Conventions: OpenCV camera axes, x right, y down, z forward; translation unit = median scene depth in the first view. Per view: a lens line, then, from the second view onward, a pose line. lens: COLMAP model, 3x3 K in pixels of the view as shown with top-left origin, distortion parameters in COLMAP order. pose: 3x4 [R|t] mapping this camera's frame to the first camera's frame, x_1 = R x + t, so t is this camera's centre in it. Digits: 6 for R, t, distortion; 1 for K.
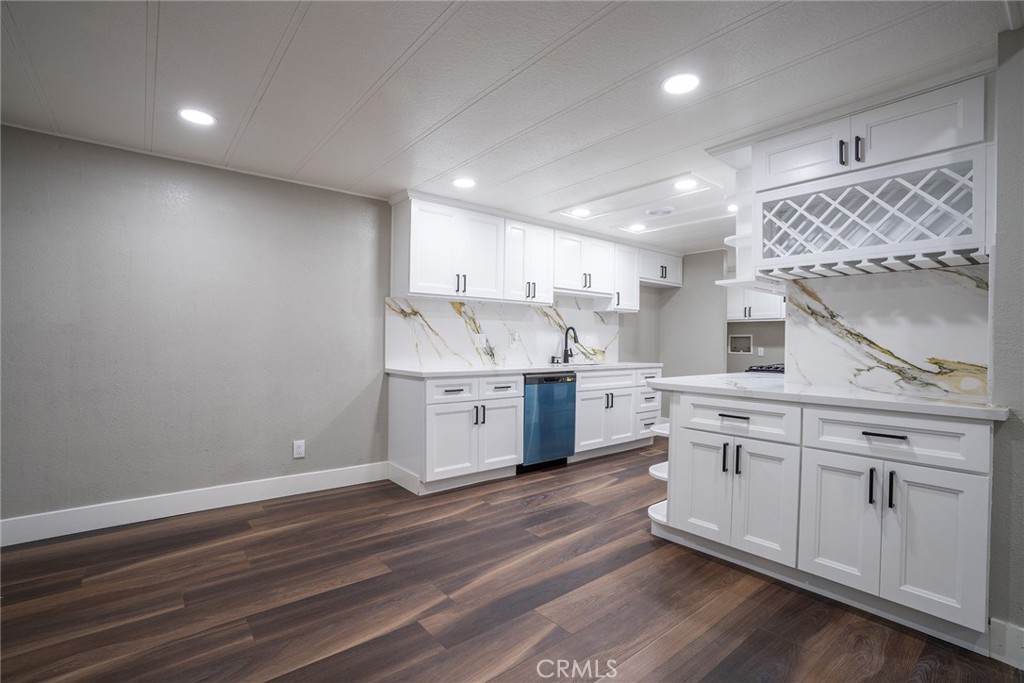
lens RADIAL K [[472.4, 0, 513.1], [0, 472.4, 346.2], [0, 0, 1]] dist [-0.065076, 0.021812]
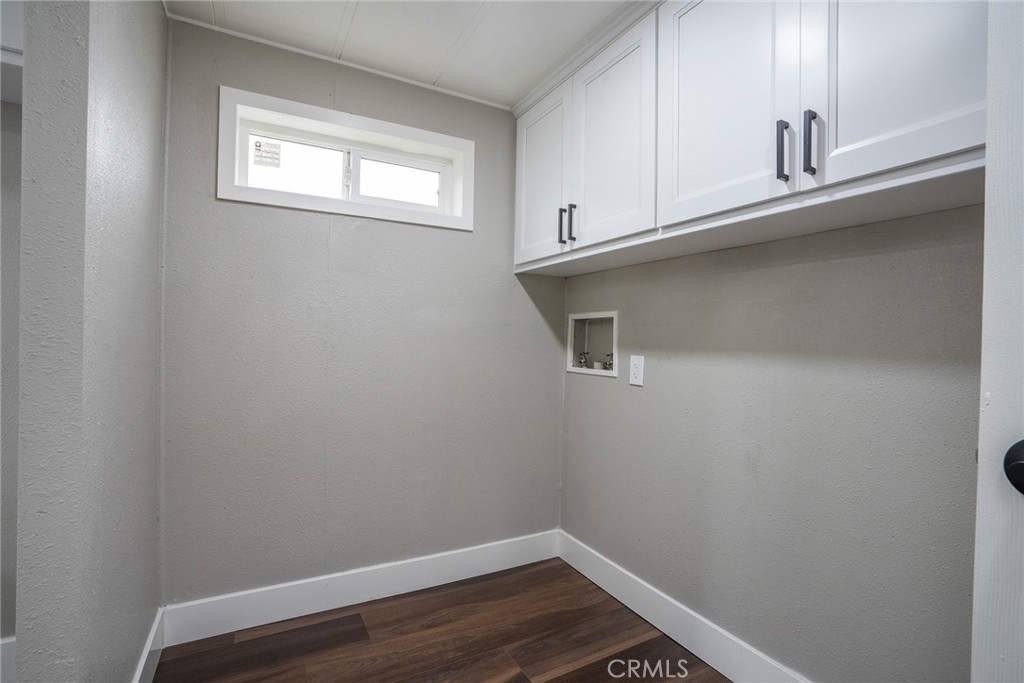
lens RADIAL K [[472.4, 0, 505.7], [0, 472.4, 344.9], [0, 0, 1]] dist [-0.065076, 0.021812]
pose [[0.978751, 0.016367, -0.204399, 0.998147], [-0.016806, 0.999859, -0.000414, -0.003859], [0.204363, 0.003841, 0.978888, 1.367887]]
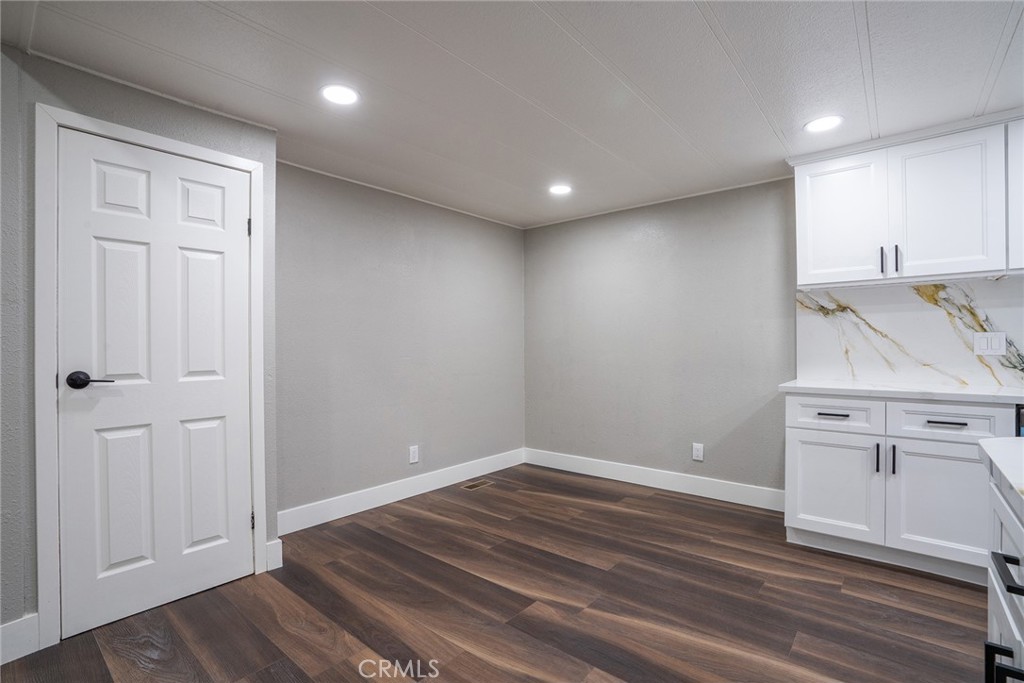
lens RADIAL K [[472.4, 0, 511.1], [0, 472.4, 345.9], [0, 0, 1]] dist [-0.065076, 0.021812]
pose [[0.180972, -0.010480, -0.983432, 0.455796], [-0.002670, 0.999934, -0.011148, -0.001509], [0.983485, 0.004643, 0.180932, 0.379799]]
